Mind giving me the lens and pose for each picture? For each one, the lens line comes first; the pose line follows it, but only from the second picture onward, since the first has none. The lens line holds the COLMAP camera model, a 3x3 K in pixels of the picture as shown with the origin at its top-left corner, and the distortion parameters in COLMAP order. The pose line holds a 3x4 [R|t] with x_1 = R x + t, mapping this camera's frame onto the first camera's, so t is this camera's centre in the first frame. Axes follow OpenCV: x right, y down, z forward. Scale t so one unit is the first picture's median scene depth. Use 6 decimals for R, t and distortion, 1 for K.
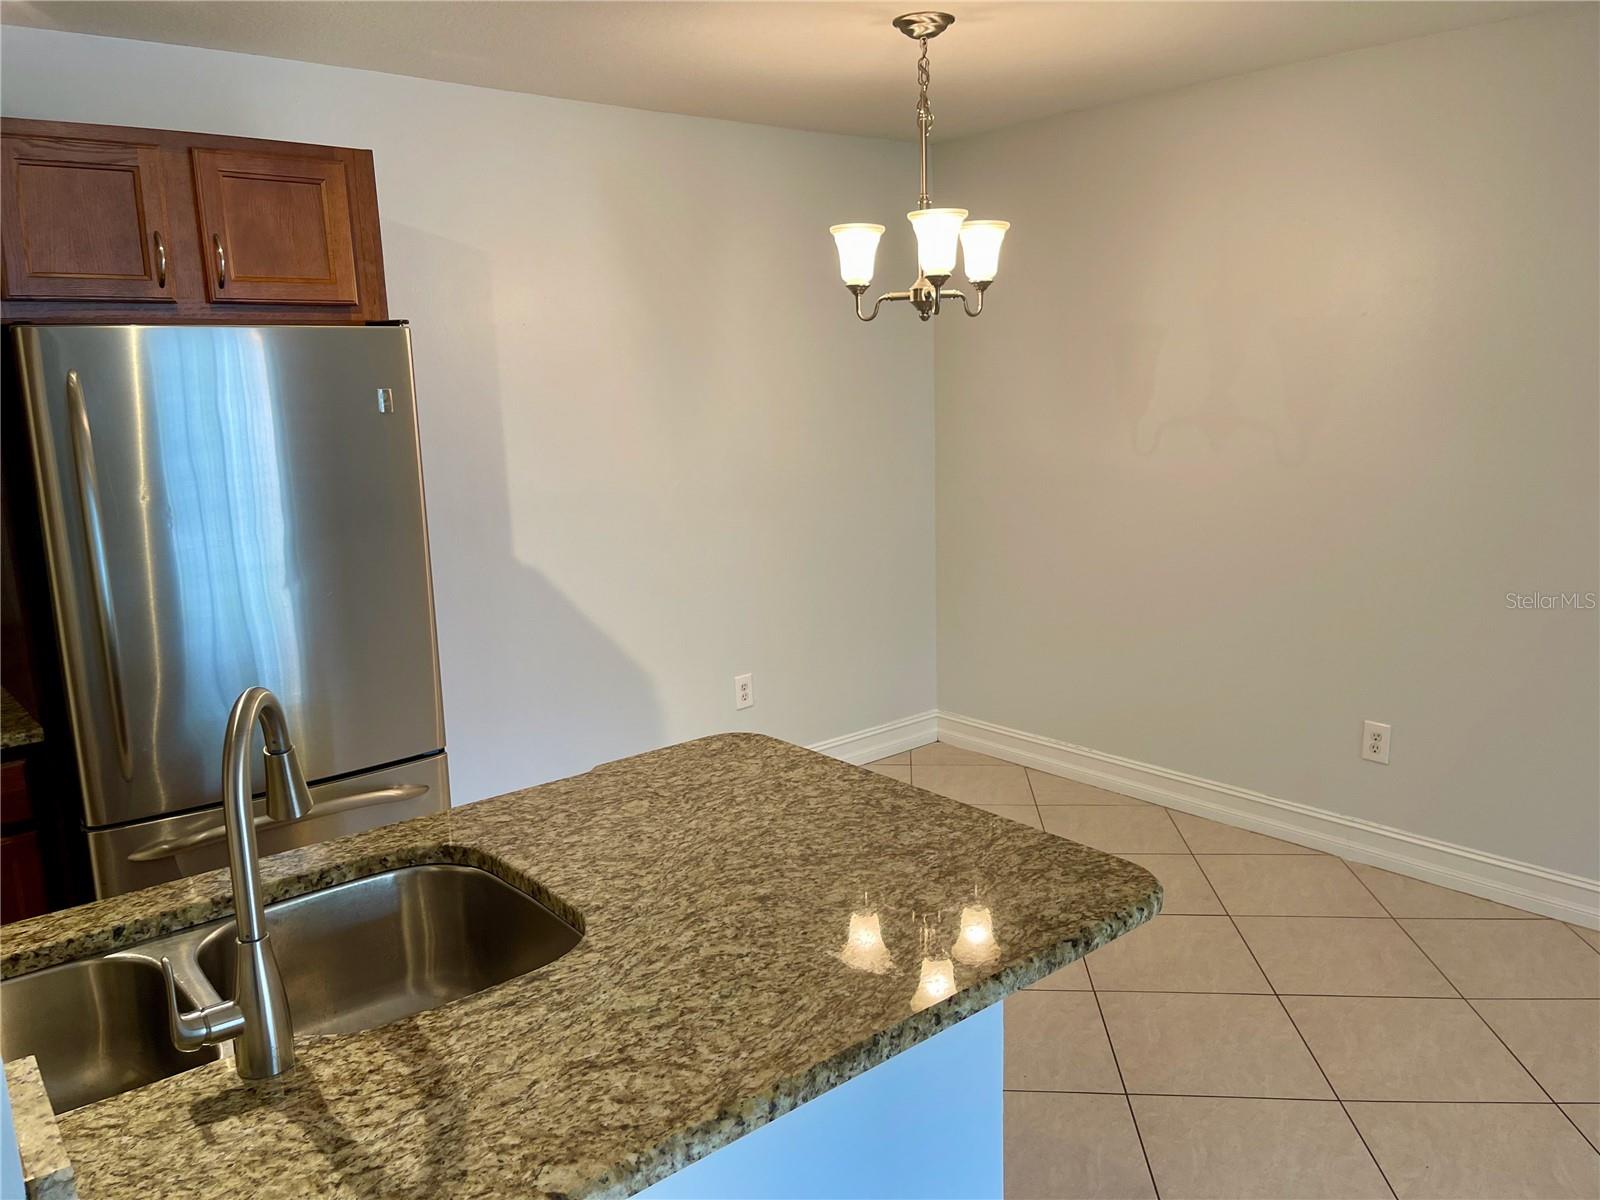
lens RADIAL K [[1214.2, 0, 800.0], [0, 1214.2, 600.0], [0, 0, 1]] dist [0.056403, -0.077050]
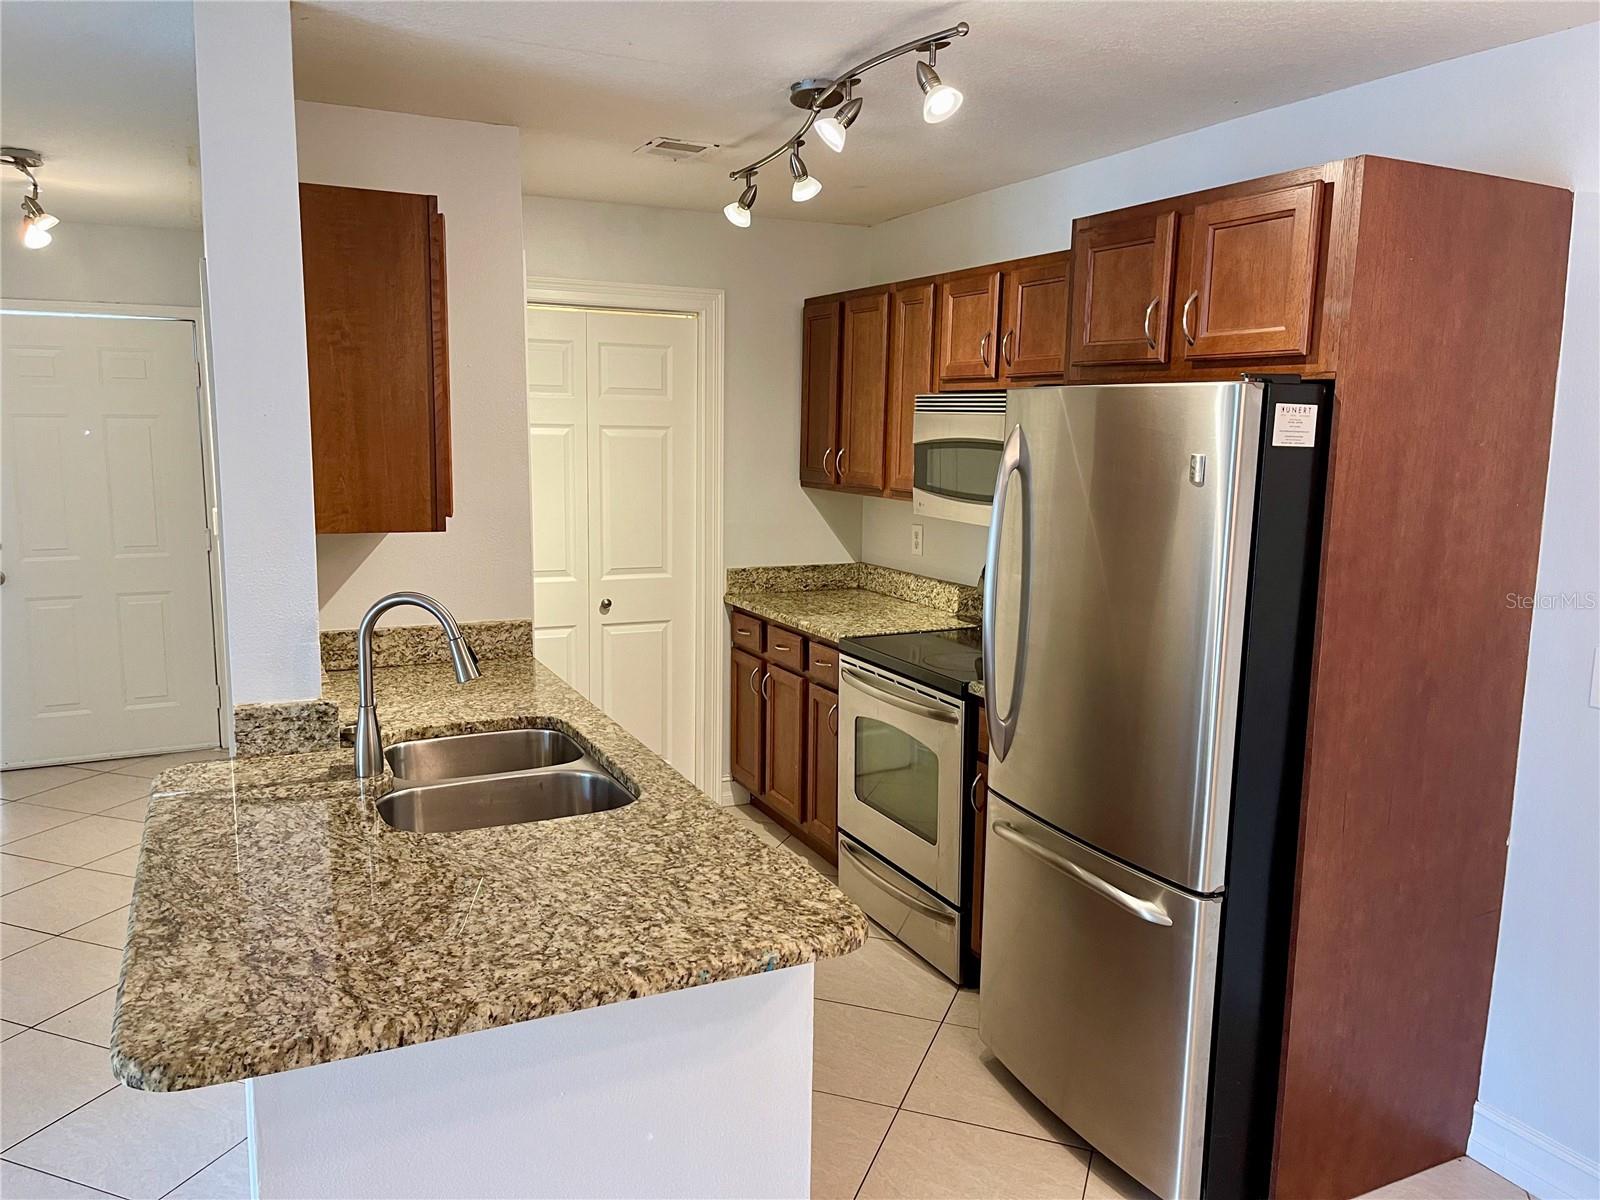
lens RADIAL K [[1214.2, 0, 800.0], [0, 1214.2, 600.0], [0, 0, 1]] dist [0.056403, -0.077050]
pose [[-0.261916, 0.164241, -0.951012, 0.975246], [-0.189748, 0.957415, 0.217605, -0.360920], [0.946253, 0.237447, -0.219598, 1.636470]]
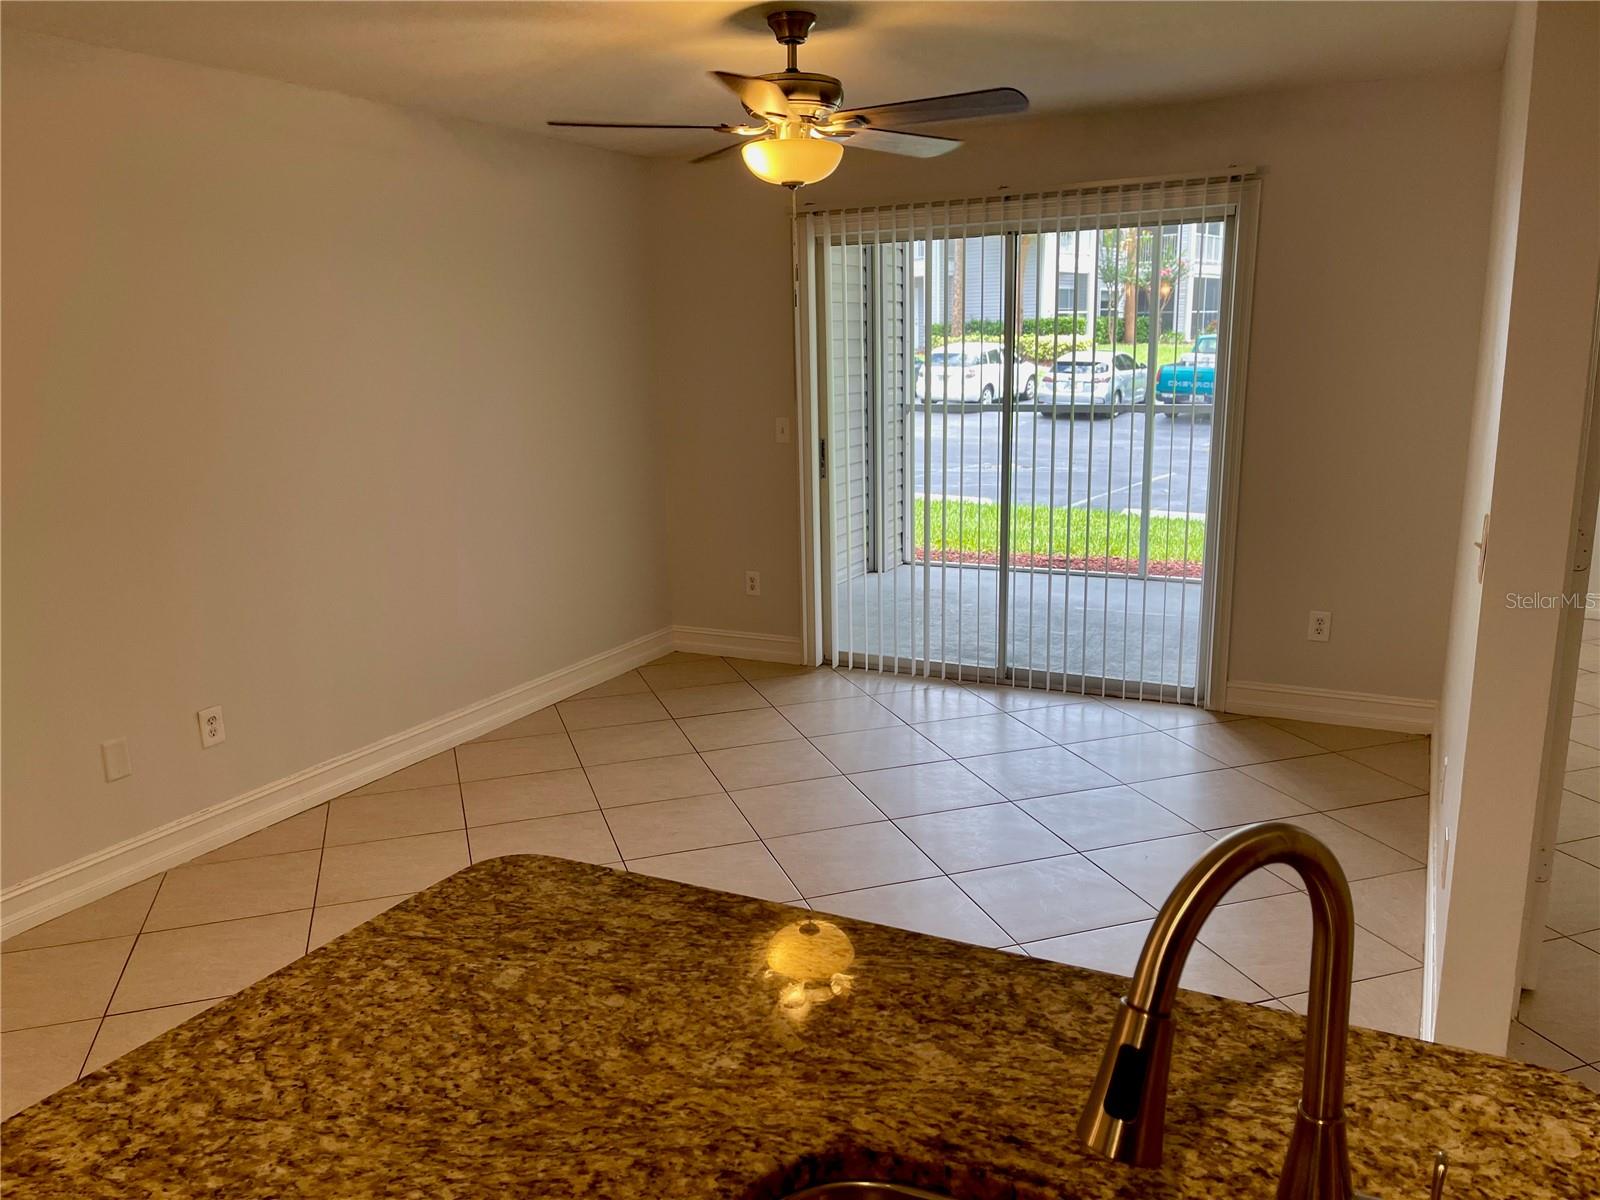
lens RADIAL K [[1198.4, 0, 793.8], [0, 1198.4, 608.2], [0, 0, 1]] dist [0.085446, -0.119913]
pose [[-0.380164, -0.163773, 0.910304, -0.727437], [0.206972, 0.944178, 0.256303, -0.186180], [-0.901465, 0.285844, -0.325046, 1.123316]]
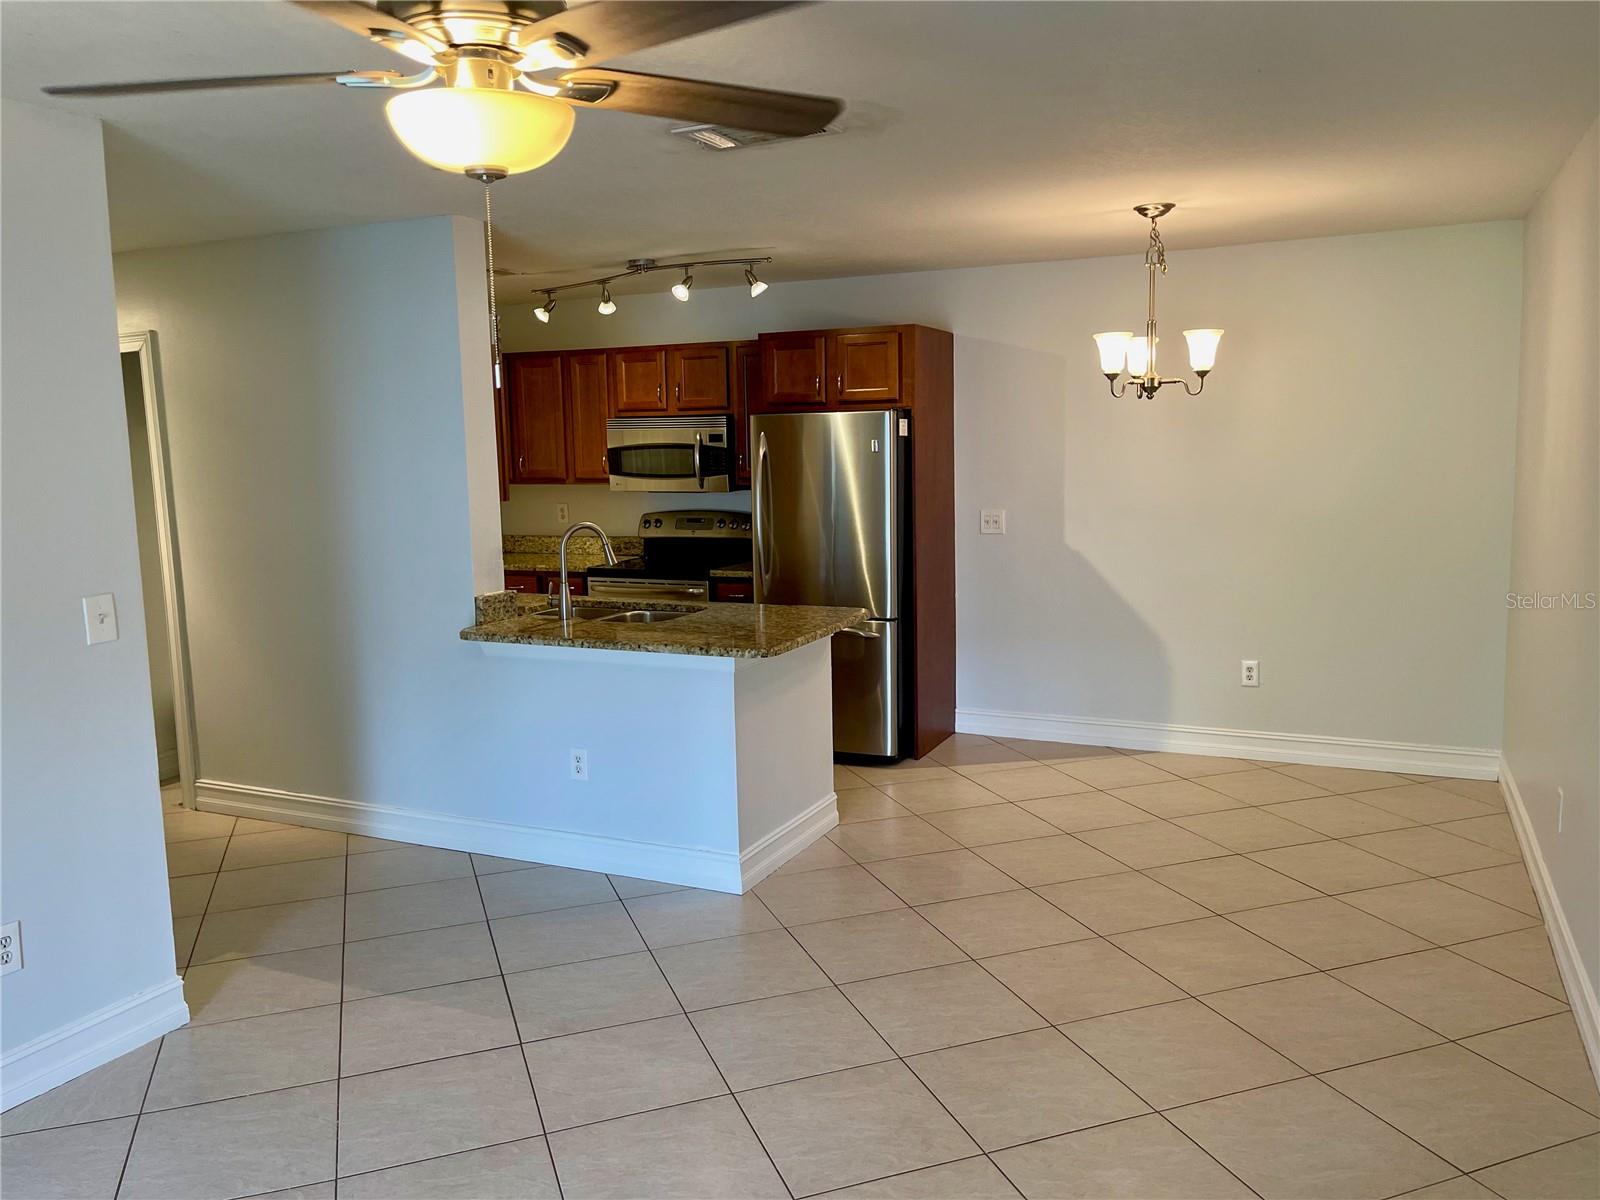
lens RADIAL K [[1214.0, 0, 806.1], [0, 1214.0, 594.2], [0, 0, 1]] dist [0.053590, -0.067984]
pose [[0.421617, 0.133084, -0.896955, 2.656897], [-0.160555, 0.984498, 0.070604, -0.068636], [0.892447, 0.114243, 0.436448, 0.005168]]
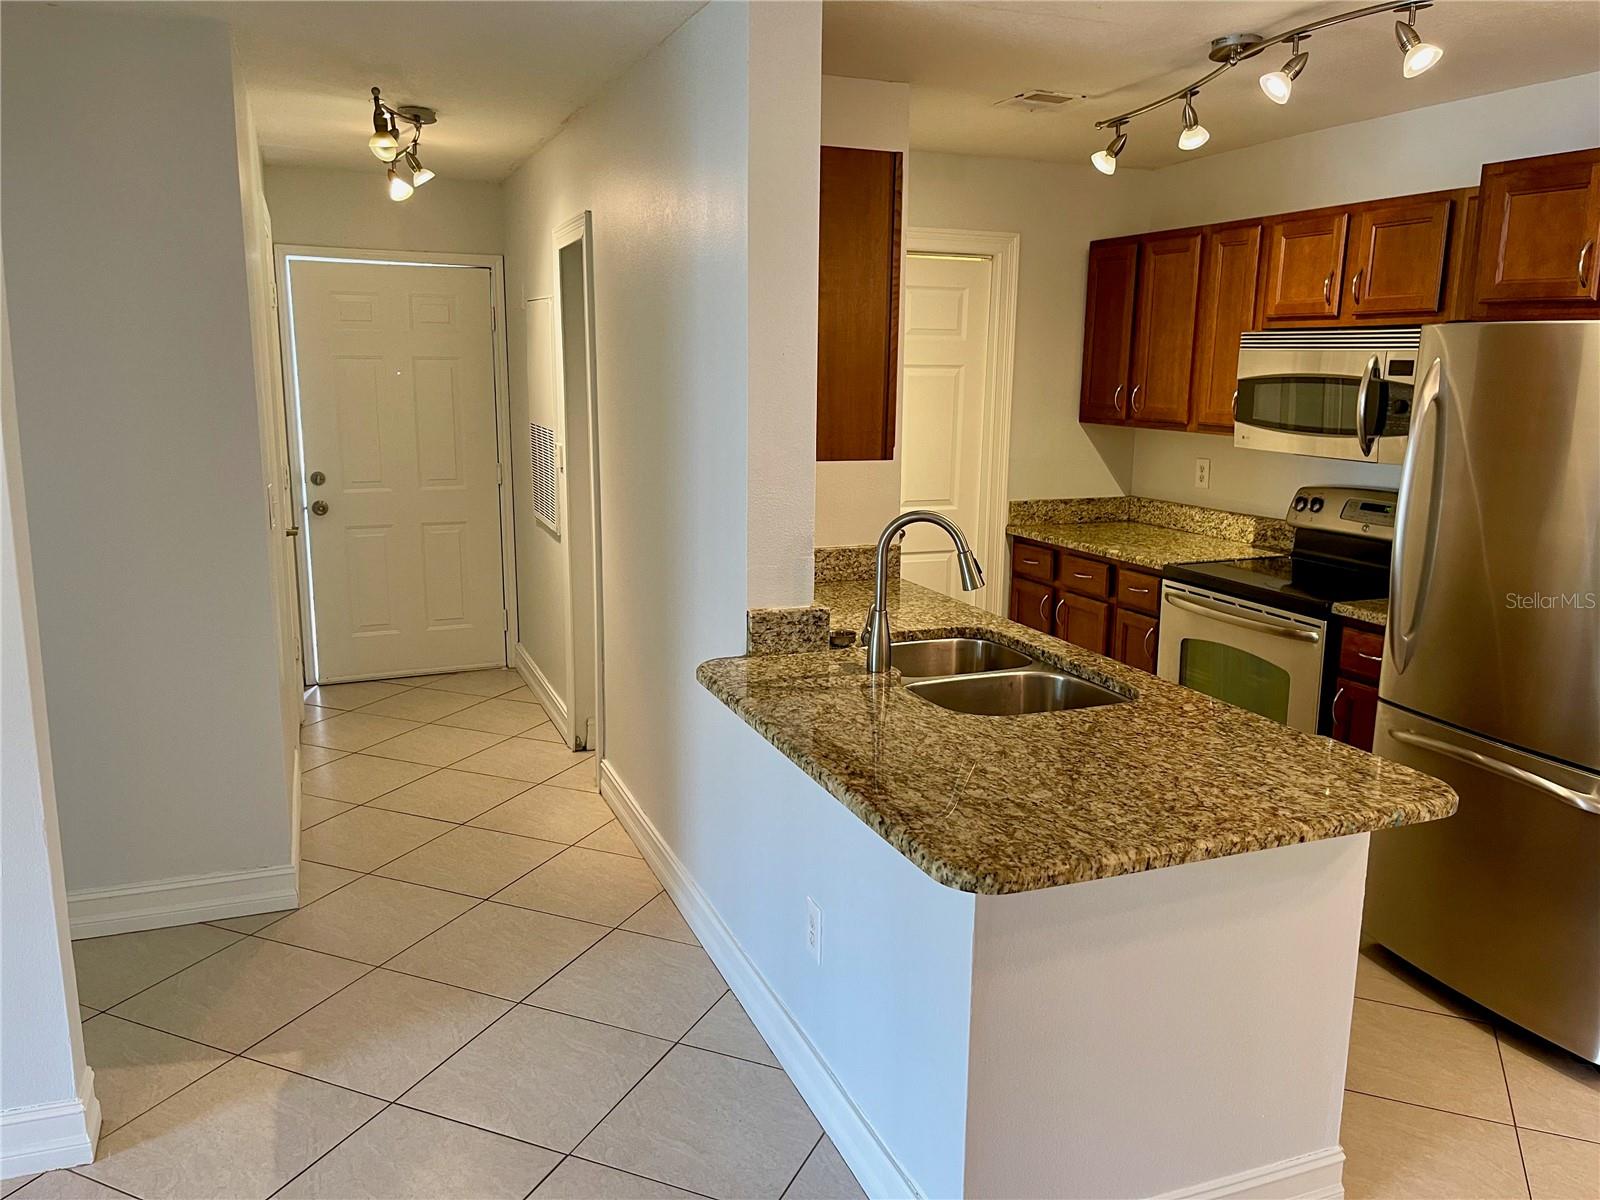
lens RADIAL K [[1214.0, 0, 806.1], [0, 1214.0, 594.2], [0, 0, 1]] dist [0.053590, -0.067984]
pose [[-0.316296, 0.200547, -0.927221, 1.329692], [-0.183089, 0.946119, 0.267090, -0.260465], [0.930825, 0.254243, -0.262536, 1.155171]]
